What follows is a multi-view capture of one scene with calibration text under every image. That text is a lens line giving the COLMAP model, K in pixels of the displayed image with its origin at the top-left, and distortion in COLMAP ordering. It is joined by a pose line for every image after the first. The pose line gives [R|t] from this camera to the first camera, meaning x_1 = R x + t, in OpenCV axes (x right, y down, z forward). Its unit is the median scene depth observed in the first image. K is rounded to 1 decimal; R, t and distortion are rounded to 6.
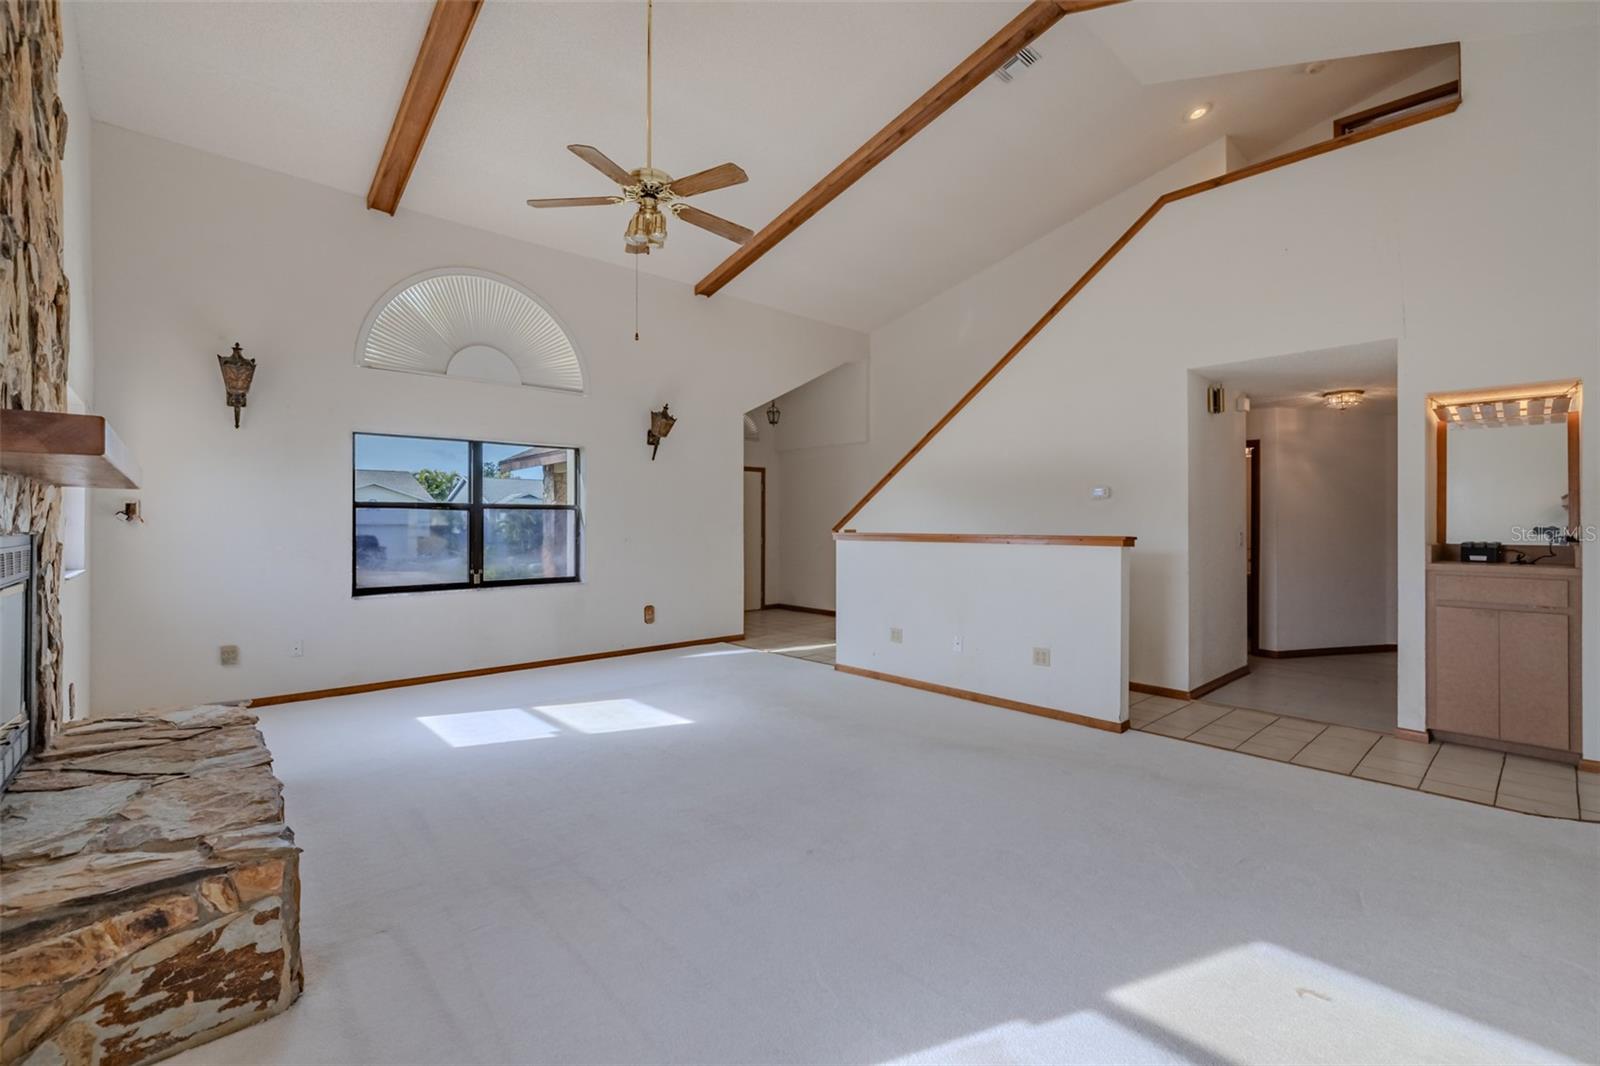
lens RADIAL K [[704.5, 0, 798.9], [0, 704.5, 513.4], [0, 0, 1]] dist [0.001581, 0.001005]
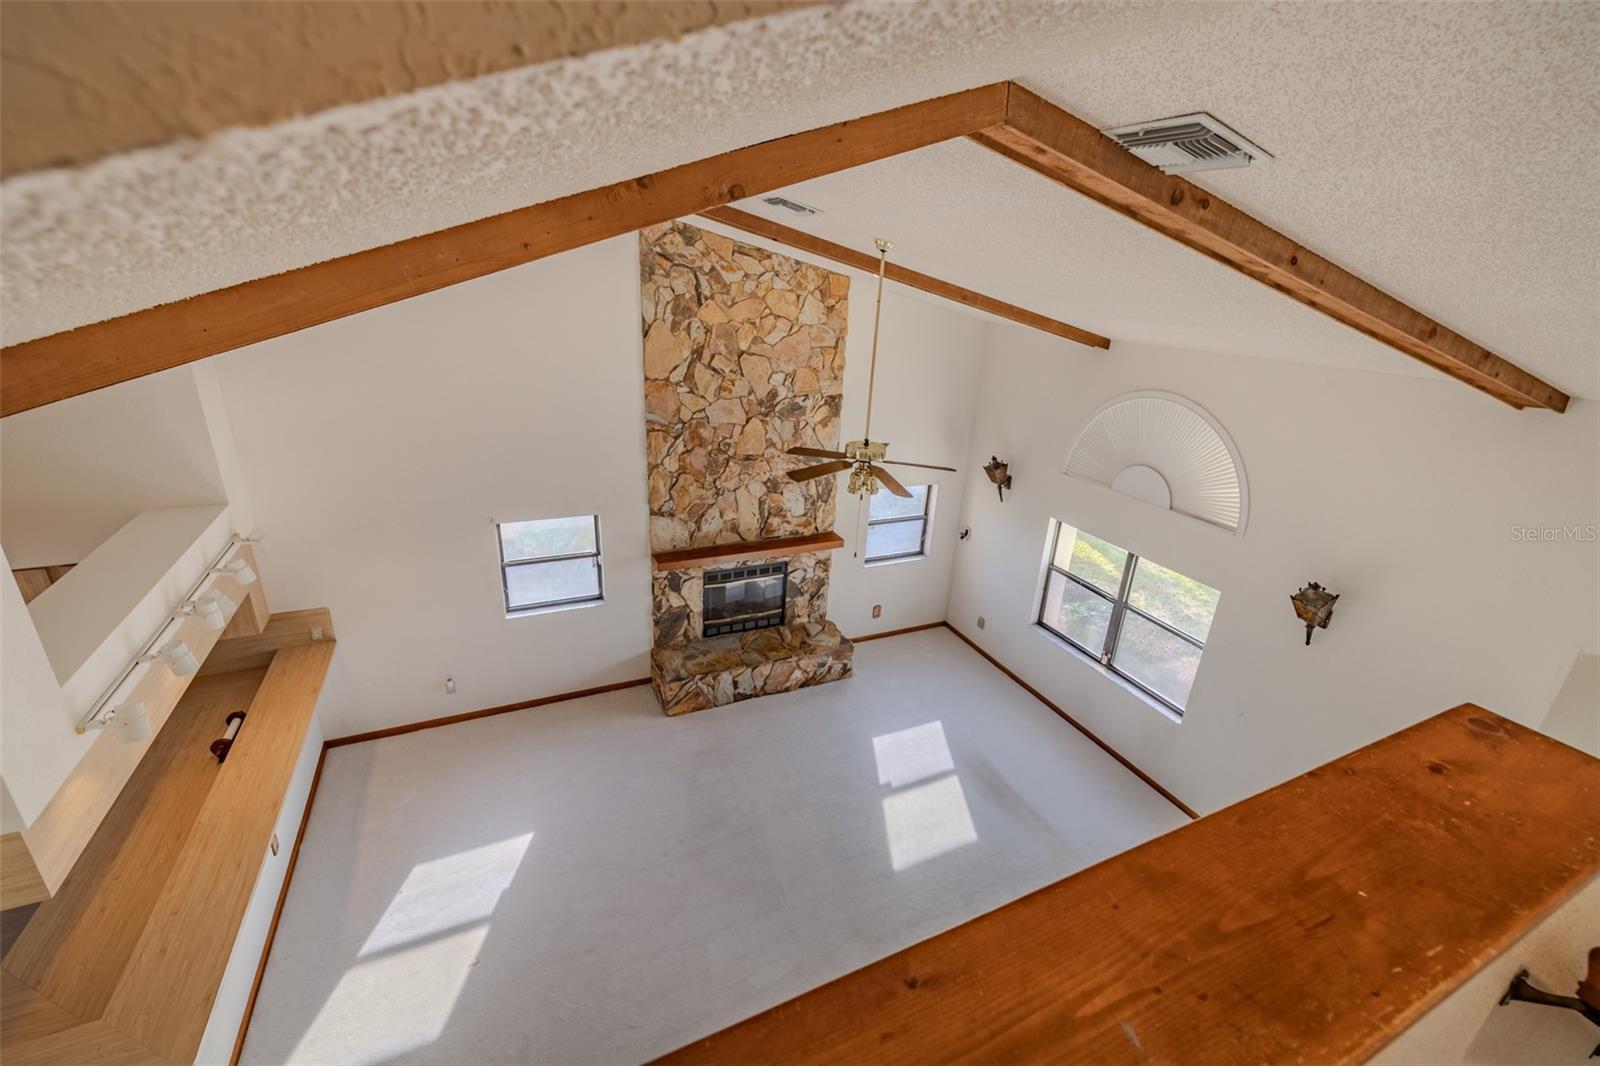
lens RADIAL K [[670.2, 0, 804.4], [0, 670.2, 537.5], [0, 0, 1]] dist [0.001143, 0.001351]
pose [[-0.287785, 0.333226, -0.897853, 0.628548], [-0.041878, 0.932239, 0.359410, -0.480693], [0.956779, 0.141033, -0.254329, 0.791051]]
